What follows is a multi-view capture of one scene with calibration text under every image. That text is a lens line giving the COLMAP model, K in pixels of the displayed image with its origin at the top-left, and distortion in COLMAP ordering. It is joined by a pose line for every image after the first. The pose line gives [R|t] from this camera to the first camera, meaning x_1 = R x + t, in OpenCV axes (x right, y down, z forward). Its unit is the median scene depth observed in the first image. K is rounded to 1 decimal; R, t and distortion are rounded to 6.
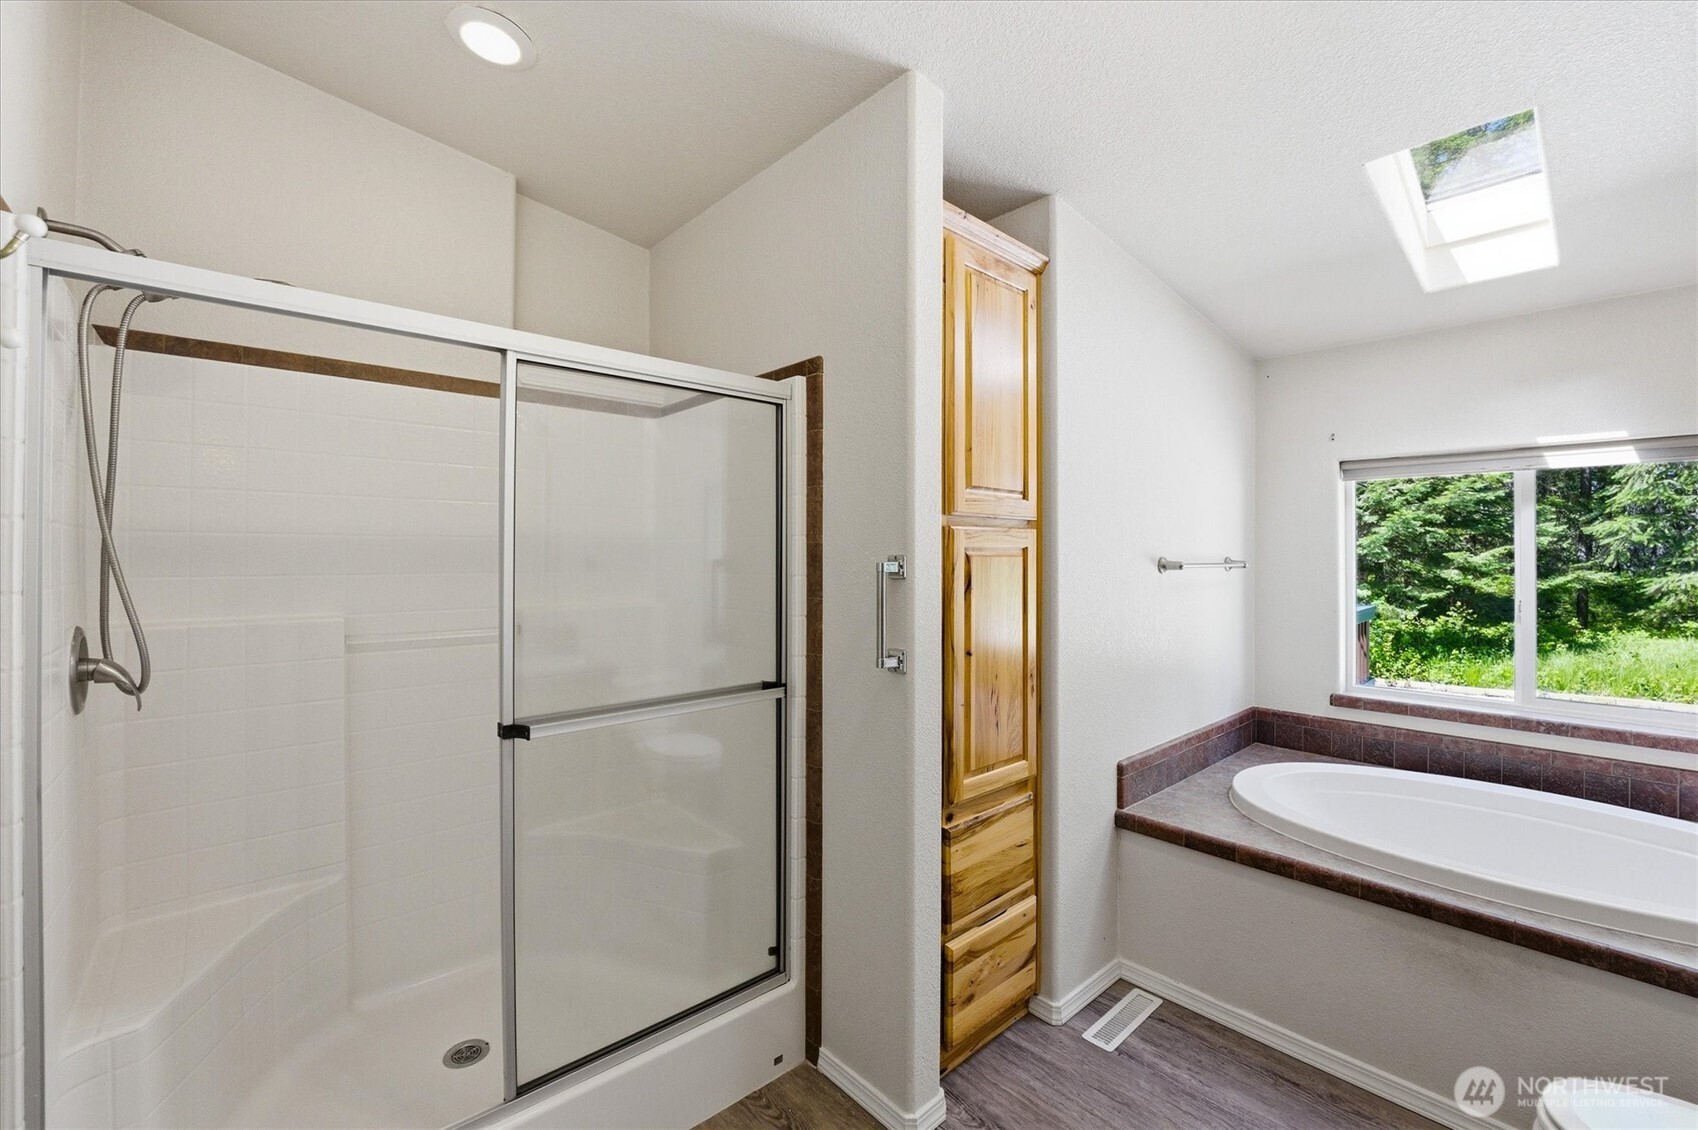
lens RADIAL K [[723.5, 0, 856.0], [0, 723.5, 552.0], [0, 0, 1]] dist [-0.010077, -0.000133]
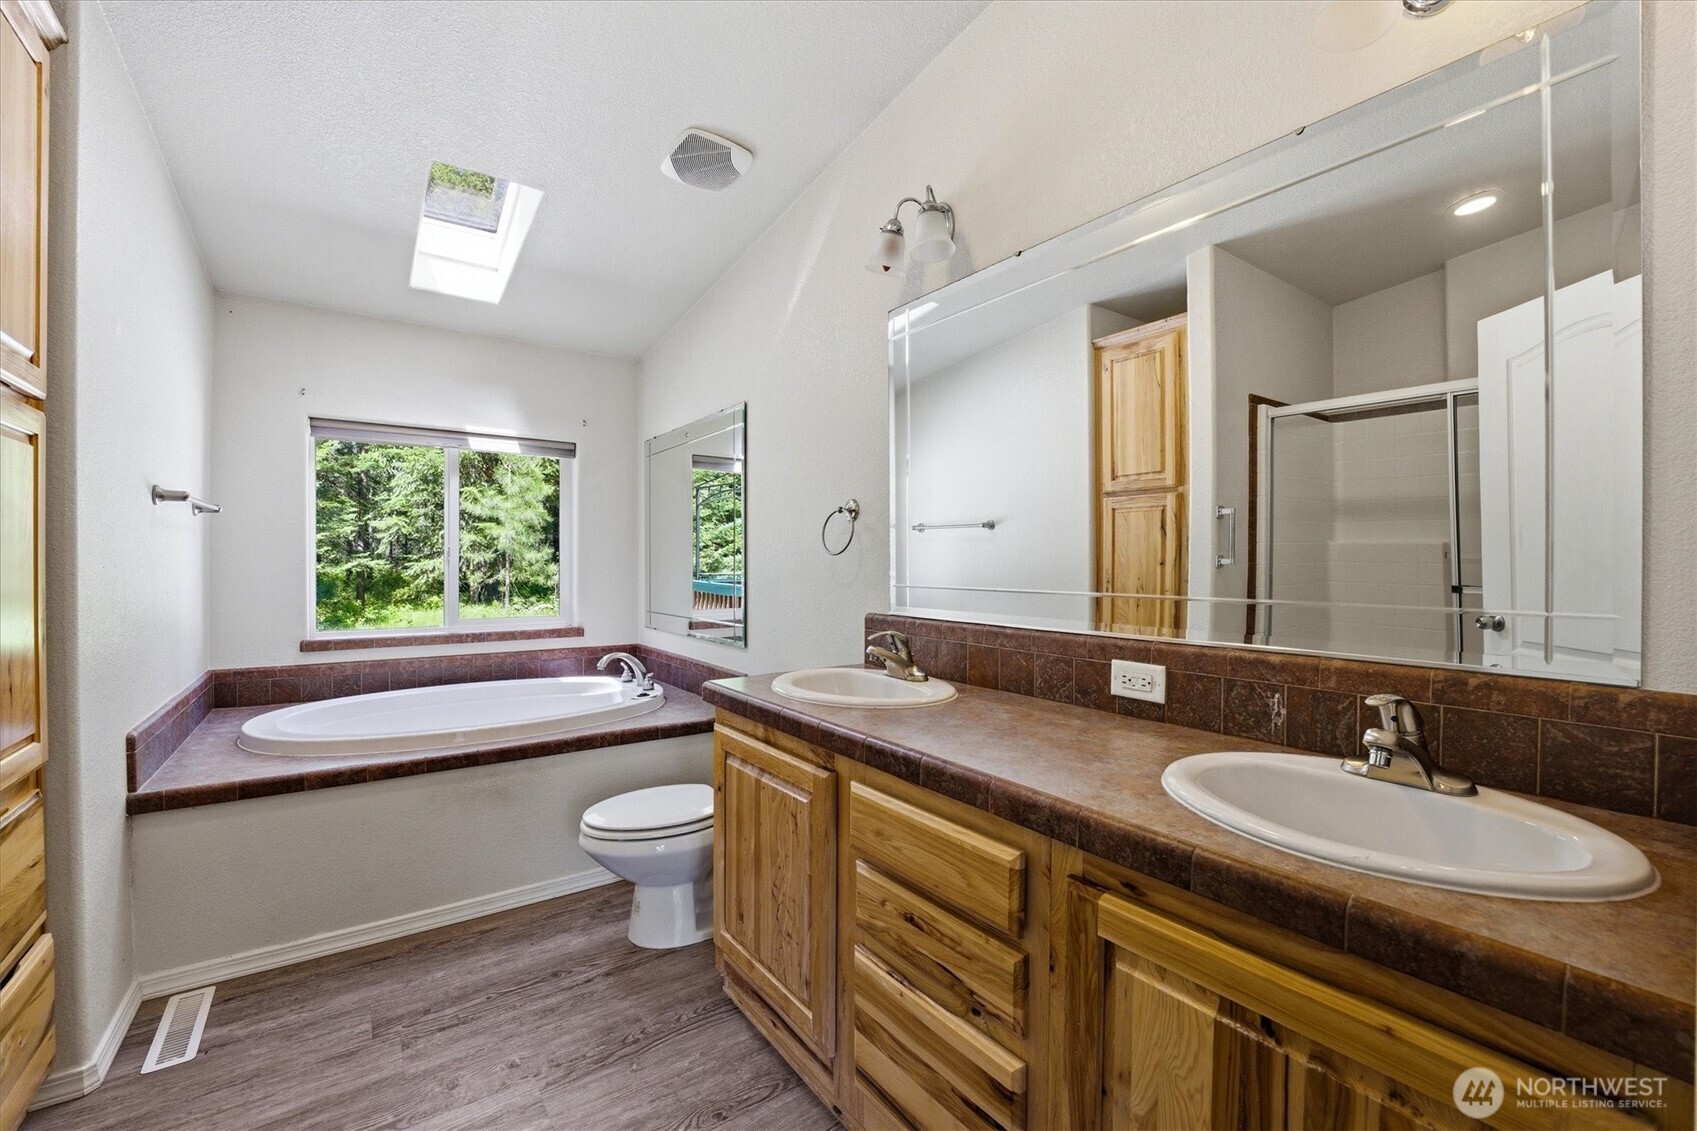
lens RADIAL K [[693.0, 0, 848.5], [0, 693.0, 565.5], [0, 0, 1]] dist [-0.002891, 0.000080]
pose [[0.122978, -0.011717, 0.992340, -0.287788], [-0.001760, 0.999926, 0.012025, 0.096866], [-0.992408, -0.003226, 0.122948, 0.128913]]
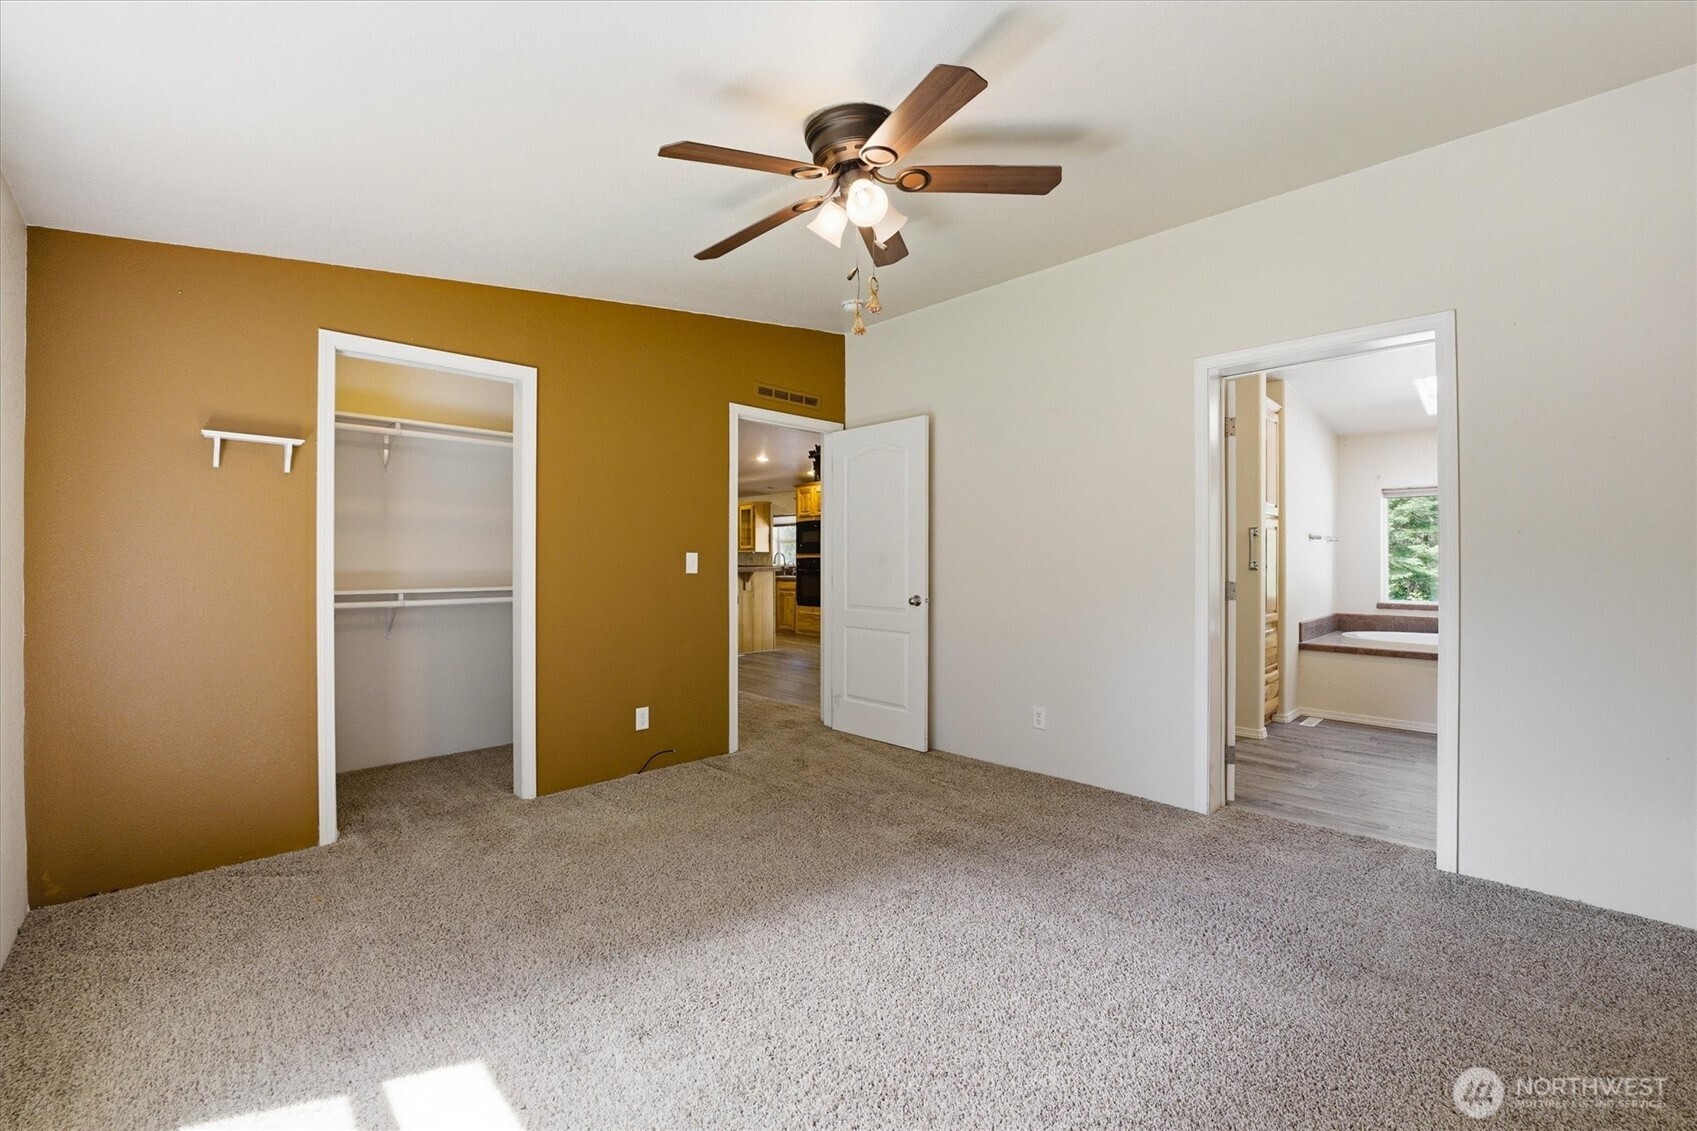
lens RADIAL K [[723.1, 0, 855.5], [0, 723.1, 552.5], [0, 0, 1]] dist [-0.010077, -0.000133]
pose [[0.998869, 0.001641, 0.047510, -1.165271], [-0.001497, 0.999994, -0.003070, 0.080170], [-0.047515, 0.002995, 0.998866, -1.230920]]
